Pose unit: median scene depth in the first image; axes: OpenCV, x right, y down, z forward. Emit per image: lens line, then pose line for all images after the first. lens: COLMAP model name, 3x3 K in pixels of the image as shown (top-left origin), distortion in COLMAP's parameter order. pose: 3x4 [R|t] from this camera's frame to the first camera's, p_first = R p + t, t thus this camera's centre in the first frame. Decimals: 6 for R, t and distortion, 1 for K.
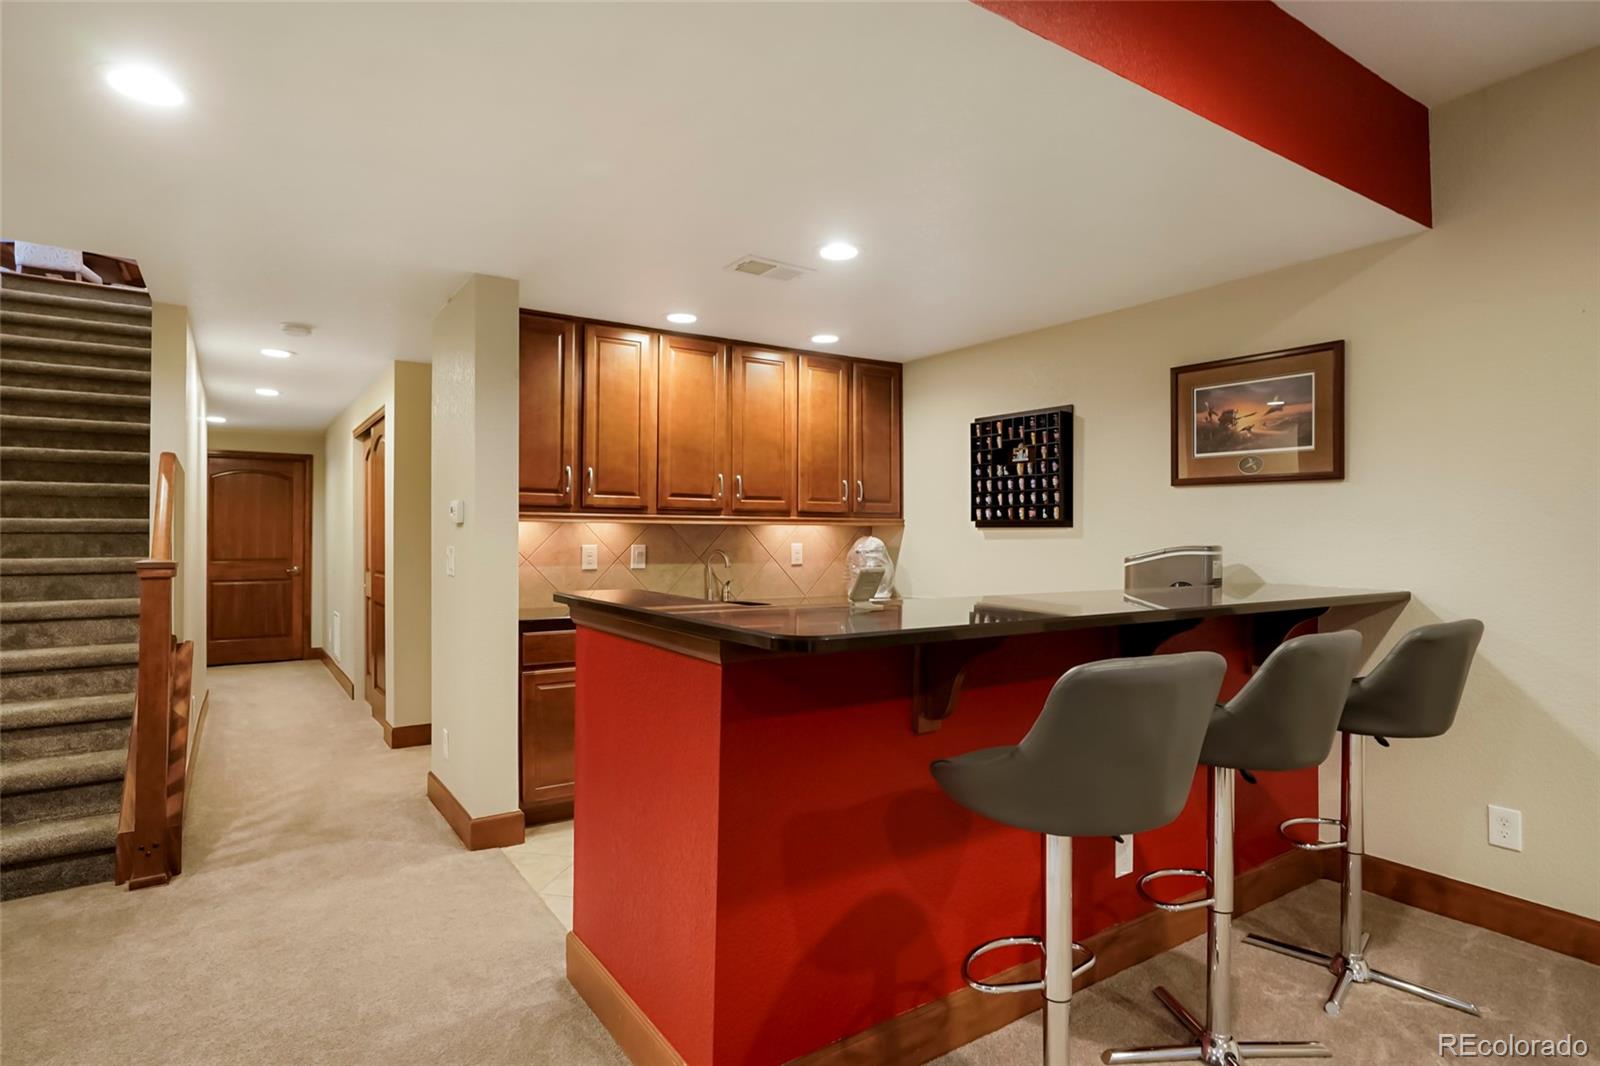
lens RADIAL K [[814.5, 0, 802.5], [0, 814.5, 527.4], [0, 0, 1]] dist [-0.016994, 0.001217]
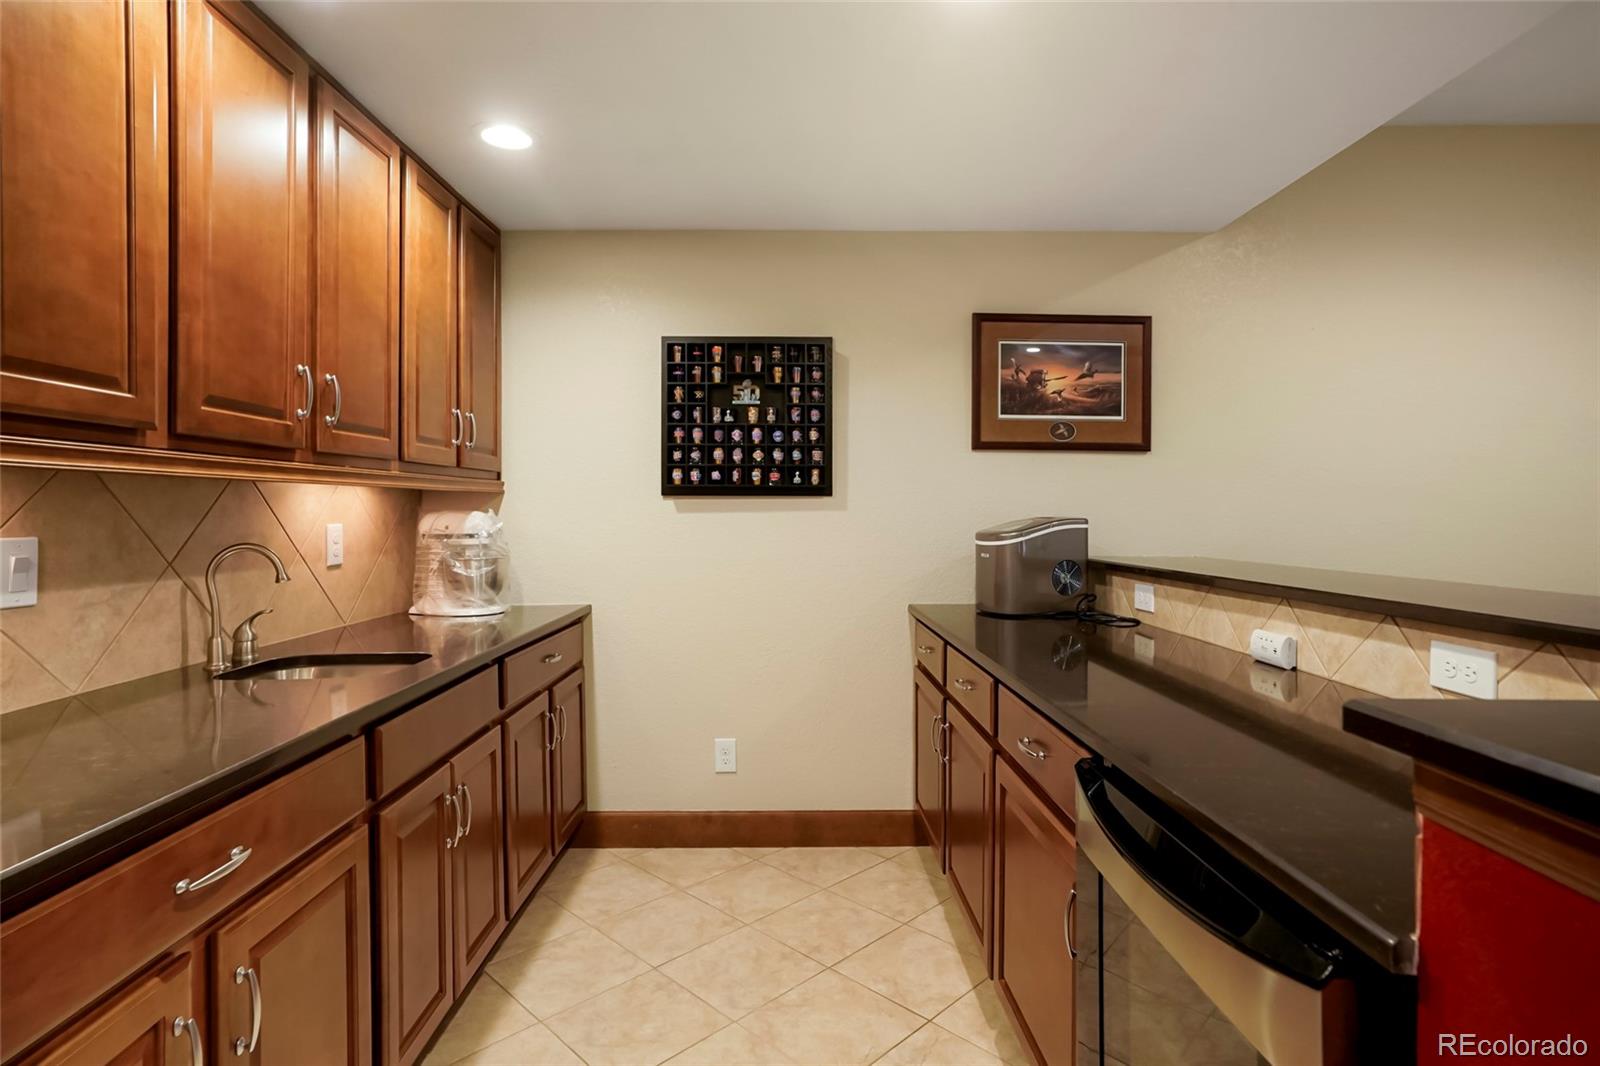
lens RADIAL K [[814.5, 0, 802.5], [0, 814.5, 527.4], [0, 0, 1]] dist [-0.016994, 0.001217]
pose [[0.544845, -0.023414, 0.838210, -0.319504], [-0.003671, 0.999534, 0.030307, 0.006033], [-0.838529, -0.019589, 0.544505, 0.568607]]
